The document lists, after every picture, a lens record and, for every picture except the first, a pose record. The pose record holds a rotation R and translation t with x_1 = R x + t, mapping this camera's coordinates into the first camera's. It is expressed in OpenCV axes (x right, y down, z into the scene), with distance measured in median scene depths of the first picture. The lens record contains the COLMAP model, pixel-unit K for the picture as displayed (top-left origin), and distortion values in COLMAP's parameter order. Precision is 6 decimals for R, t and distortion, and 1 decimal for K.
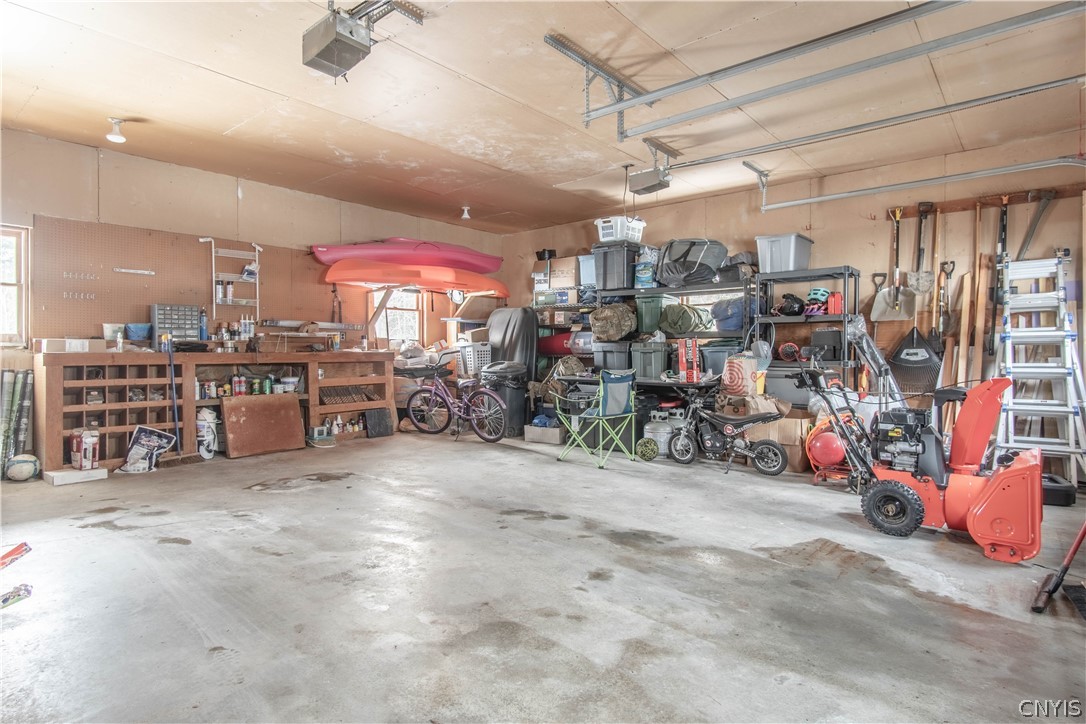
lens RADIAL K [[589.8, 0, 540.5], [0, 589.8, 362.5], [0, 0, 1]] dist [-0.006637, 0.002441]
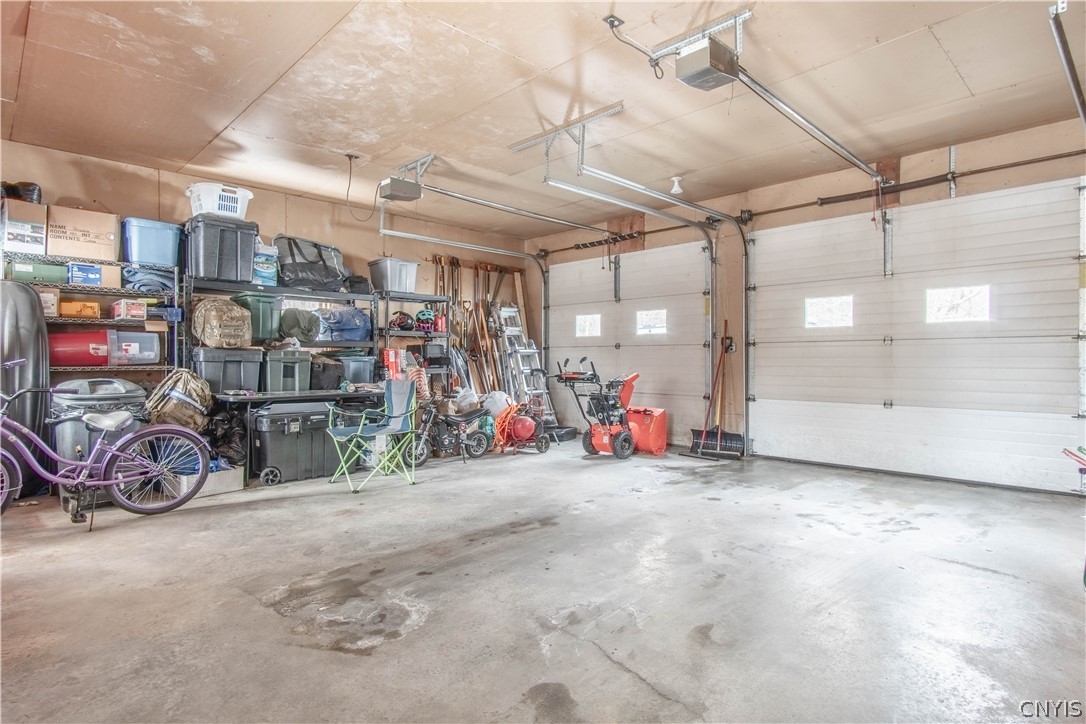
lens RADIAL K [[610.7, 0, 540.9], [0, 610.7, 362.9], [0, 0, 1]] dist [0.004459, 0.000169]
pose [[0.066018, -0.001978, 0.997816, -0.774643], [0.021796, 0.999762, 0.000540, -0.009962], [-0.997580, 0.021713, 0.066045, 0.656114]]
